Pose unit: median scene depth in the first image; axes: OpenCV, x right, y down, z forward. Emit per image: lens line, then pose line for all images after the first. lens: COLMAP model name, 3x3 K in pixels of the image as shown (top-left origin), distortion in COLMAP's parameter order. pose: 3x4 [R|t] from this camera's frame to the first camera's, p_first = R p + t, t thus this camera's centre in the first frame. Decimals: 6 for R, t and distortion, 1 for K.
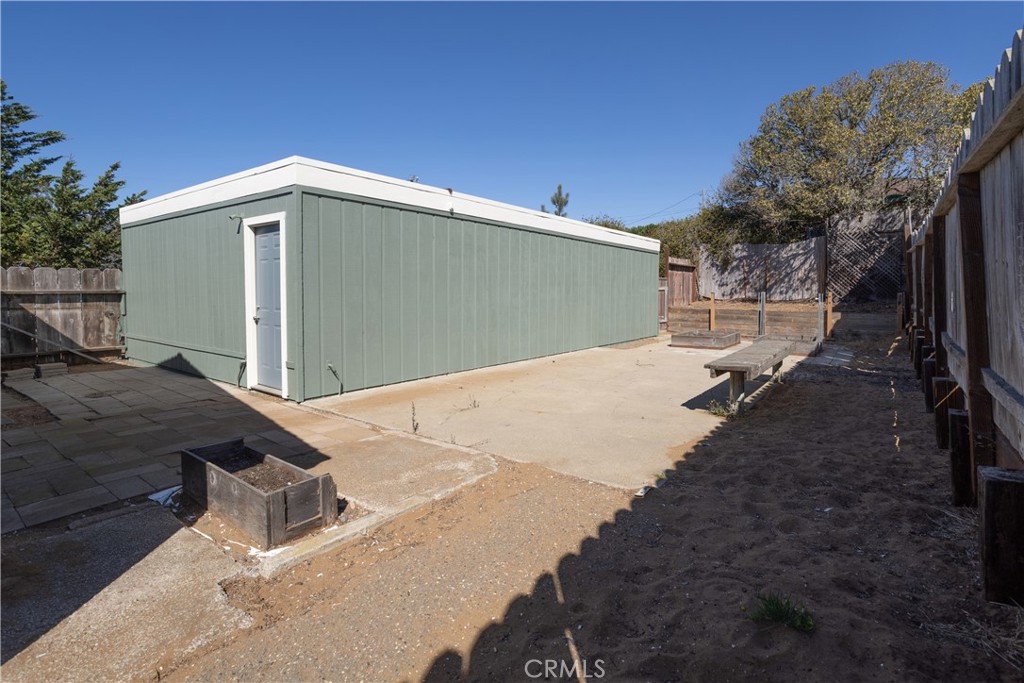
lens RADIAL K [[500.6, 0, 530.3], [0, 500.6, 302.0], [0, 0, 1]] dist [0.002690, 0.025658]
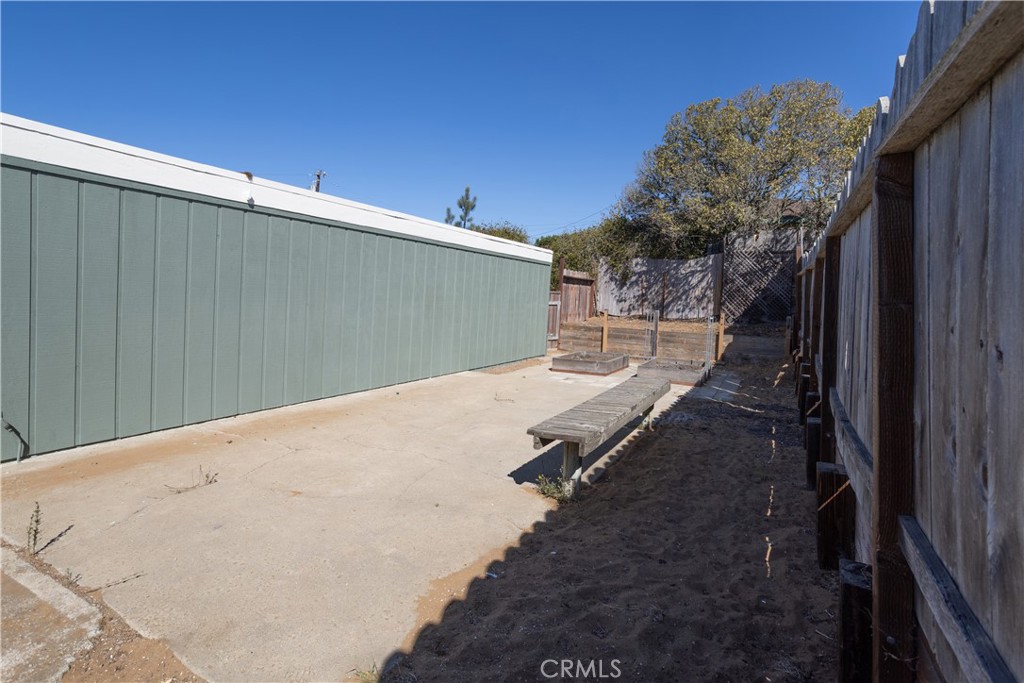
lens RADIAL K [[493.9, 0, 508.4], [0, 493.9, 323.8], [0, 0, 1]] dist [-0.000571, 0.000696]
pose [[0.993397, 0.024958, 0.111984, 0.078841], [-0.028778, 0.999053, 0.032629, -0.016354], [-0.111064, -0.035636, 0.993174, 0.102971]]
